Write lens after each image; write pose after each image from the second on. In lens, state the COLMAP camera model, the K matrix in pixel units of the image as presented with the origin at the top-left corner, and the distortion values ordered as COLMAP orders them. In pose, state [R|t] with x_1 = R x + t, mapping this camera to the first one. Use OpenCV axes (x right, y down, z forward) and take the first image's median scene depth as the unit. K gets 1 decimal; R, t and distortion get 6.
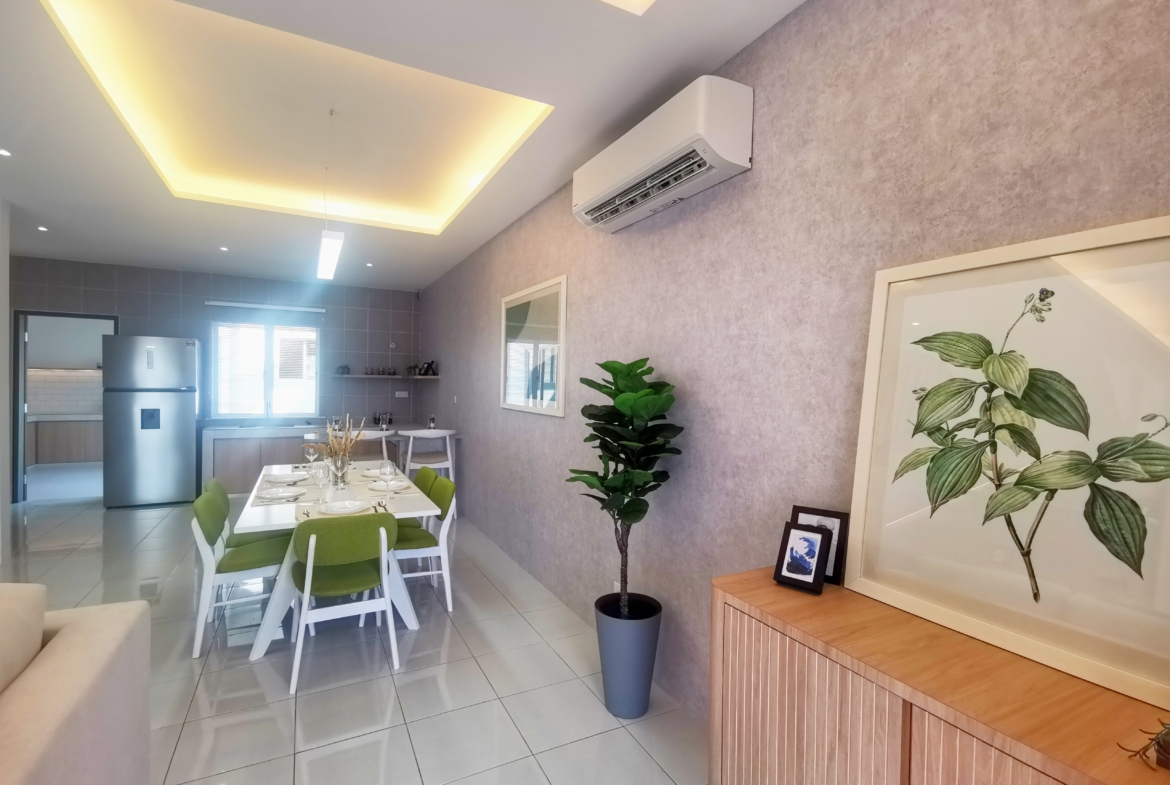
lens RADIAL K [[538.2, 0, 580.6], [0, 538.2, 394.6], [0, 0, 1]] dist [0.010759, -0.001040]
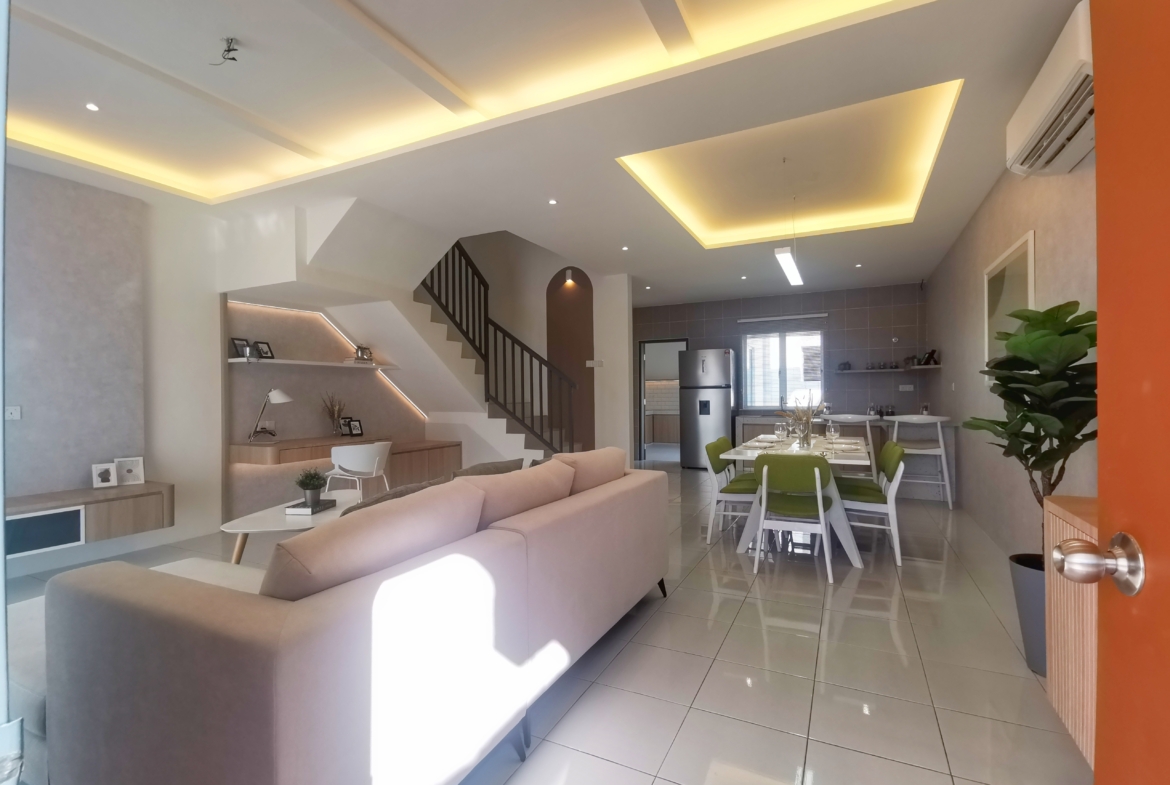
lens RADIAL K [[538.2, 0, 581.1], [0, 538.2, 391.9], [0, 0, 1]] dist [0.010759, -0.001040]
pose [[0.592432, -0.027631, -0.805146, 0.205295], [0.004355, 0.999507, -0.031096, 0.063386], [0.805609, 0.014916, 0.592260, -0.129612]]
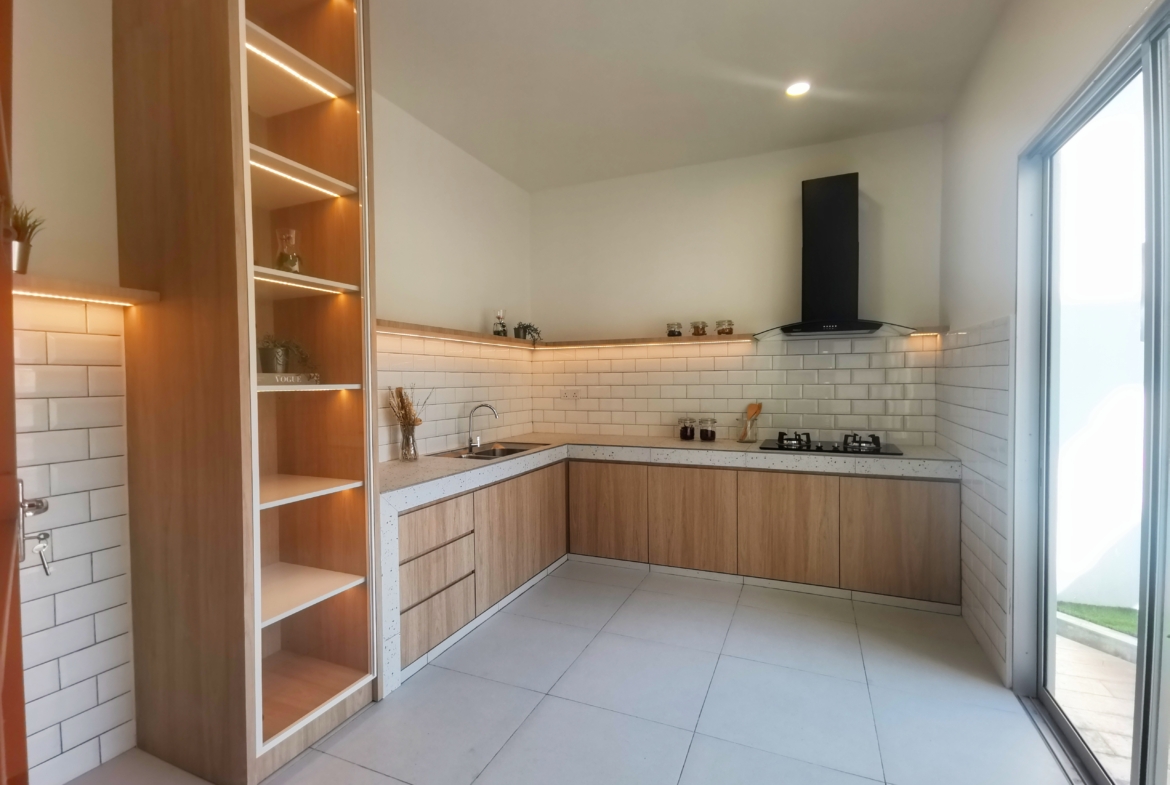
lens RADIAL K [[538.2, 0, 584.0], [0, 538.2, 391.3], [0, 0, 1]] dist [0.010759, -0.001040]
pose [[0.638001, -0.010886, -0.769958, -1.253820], [0.004984, 0.999938, -0.010008, -0.003906], [0.770019, 0.002547, 0.638016, 1.403930]]
